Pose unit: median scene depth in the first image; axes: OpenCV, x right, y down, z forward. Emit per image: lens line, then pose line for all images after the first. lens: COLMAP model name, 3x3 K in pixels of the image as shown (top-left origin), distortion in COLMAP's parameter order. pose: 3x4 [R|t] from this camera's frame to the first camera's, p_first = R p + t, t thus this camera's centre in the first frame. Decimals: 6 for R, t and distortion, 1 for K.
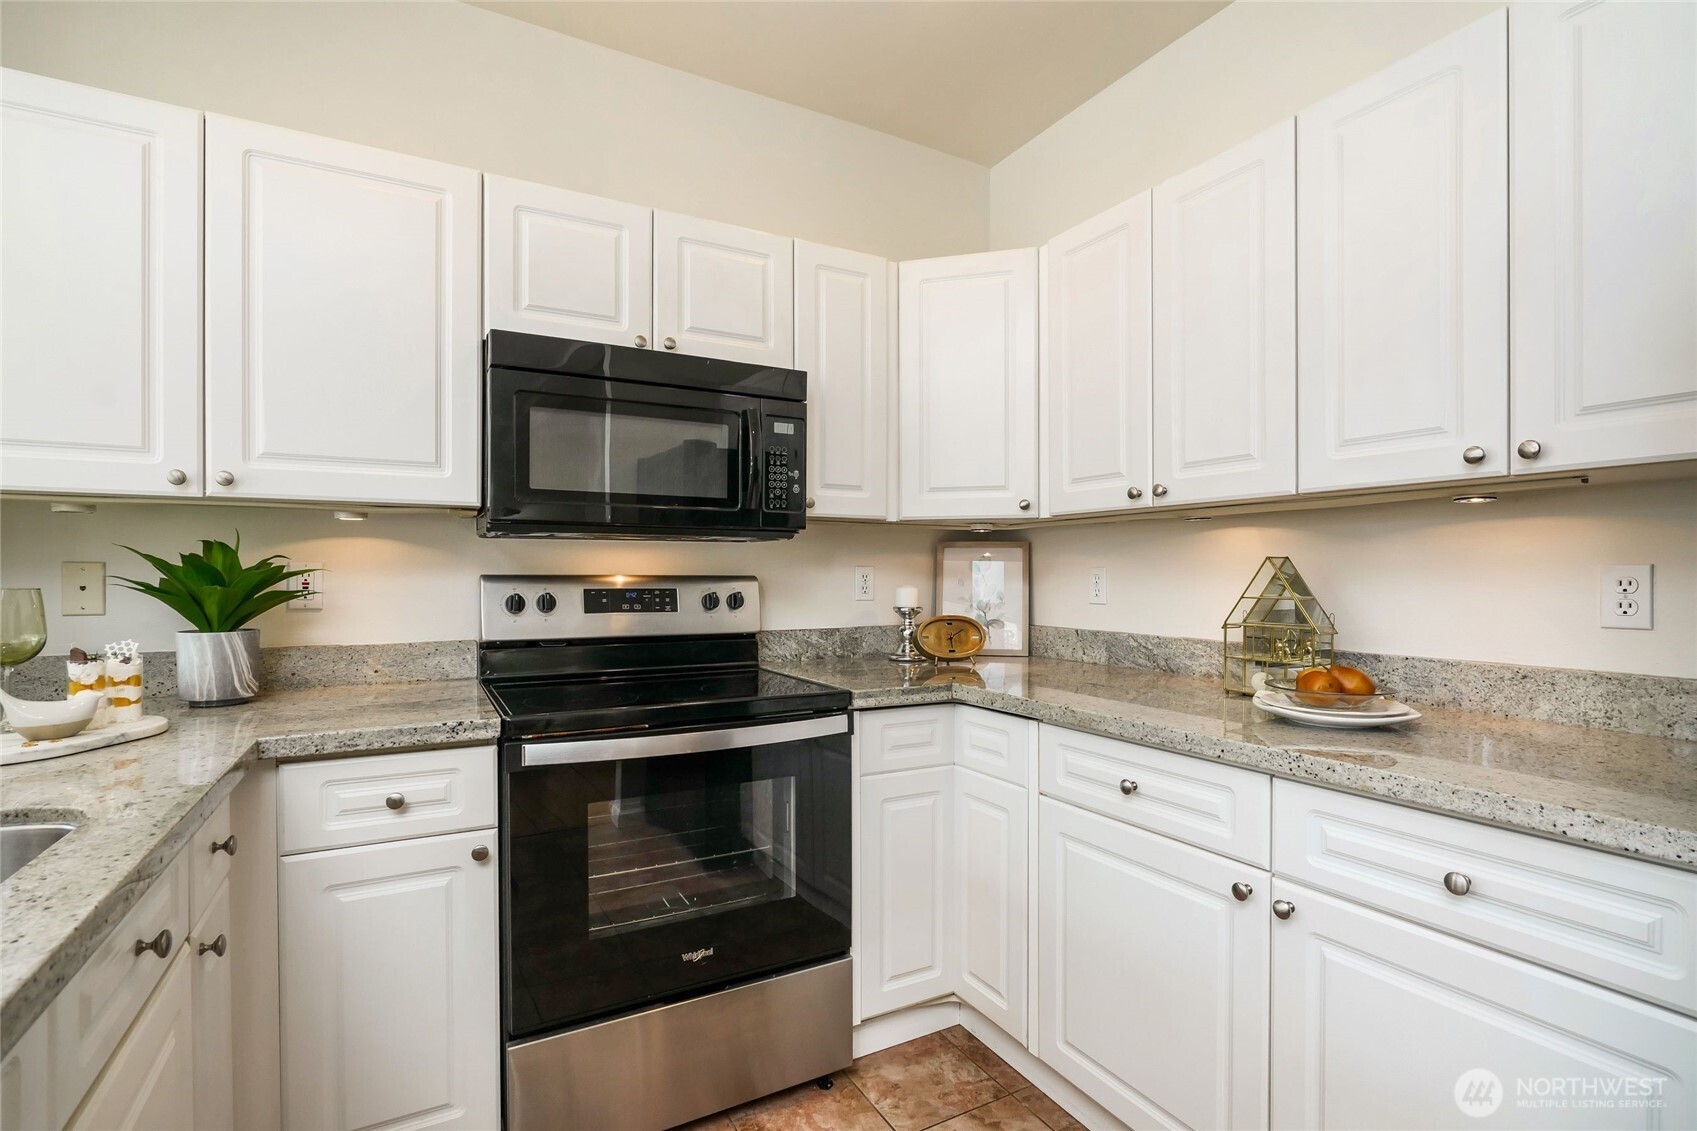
lens RADIAL K [[788.2, 0, 842.6], [0, 788.2, 584.6], [0, 0, 1]] dist [-0.010189, 0.000371]
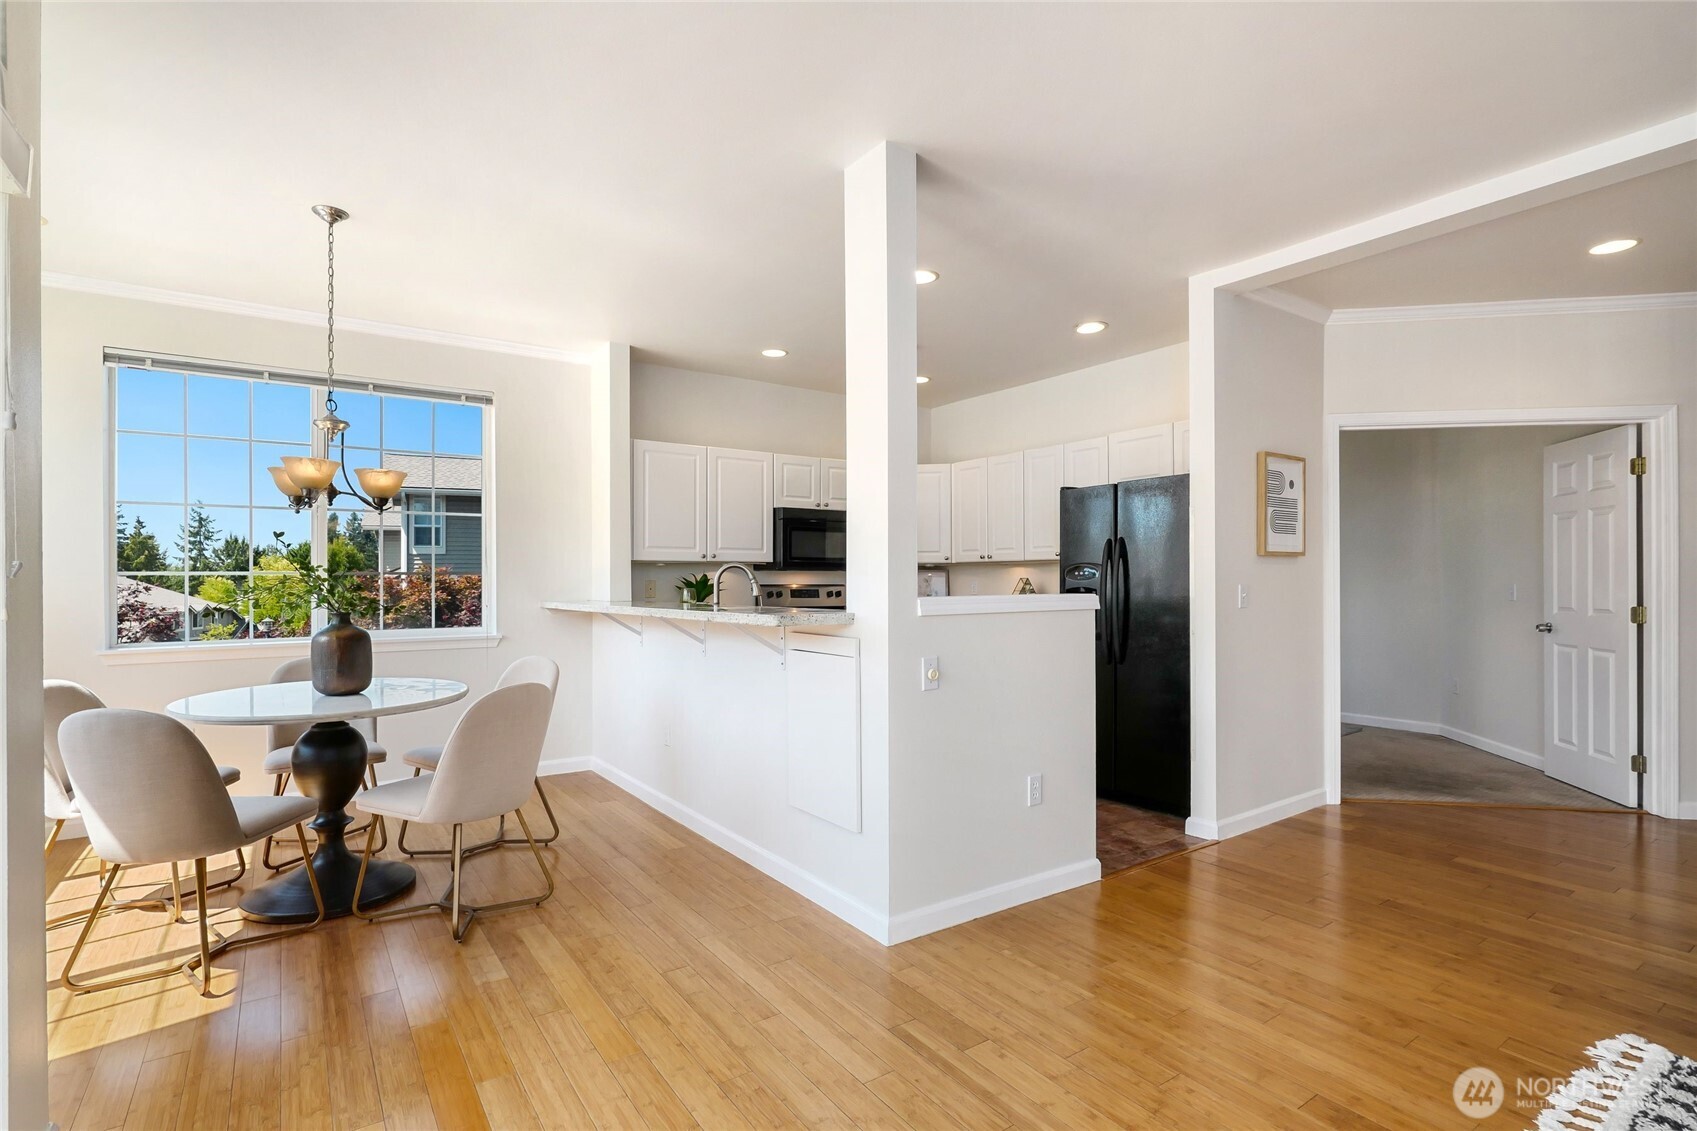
lens RADIAL K [[851.5, 0, 853.0], [0, 851.5, 589.8], [0, 0, 1]] dist [-0.005205, -0.000642]
pose [[0.993166, -0.002334, 0.116684, -0.504859], [0.002381, 0.999997, -0.000261, 0.009530], [-0.116683, 0.000537, 0.993169, -2.198534]]
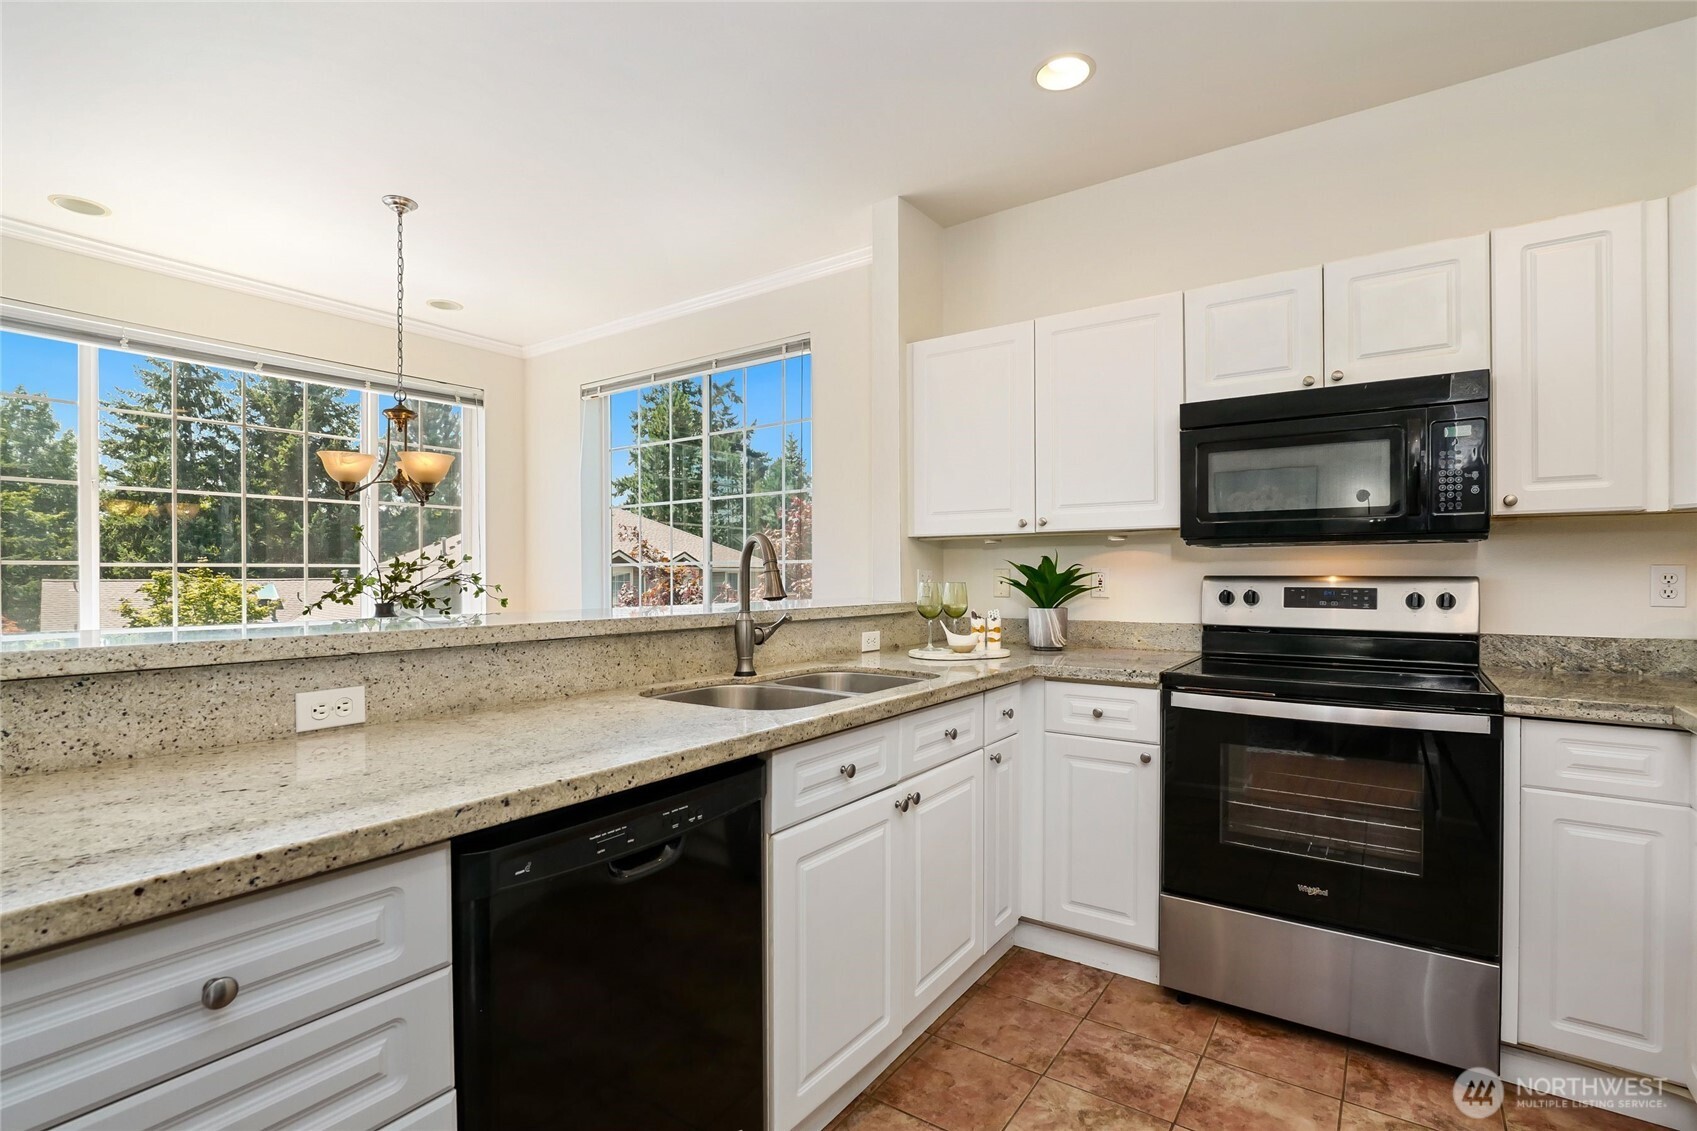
lens RADIAL K [[788.2, 0, 842.6], [0, 788.2, 584.6], [0, 0, 1]] dist [-0.010189, 0.000371]
pose [[0.442307, 0.011173, -0.896794, 0.510607], [-0.008503, 0.999930, 0.008264, -0.002919], [0.896824, 0.003970, 0.442371, -0.164552]]
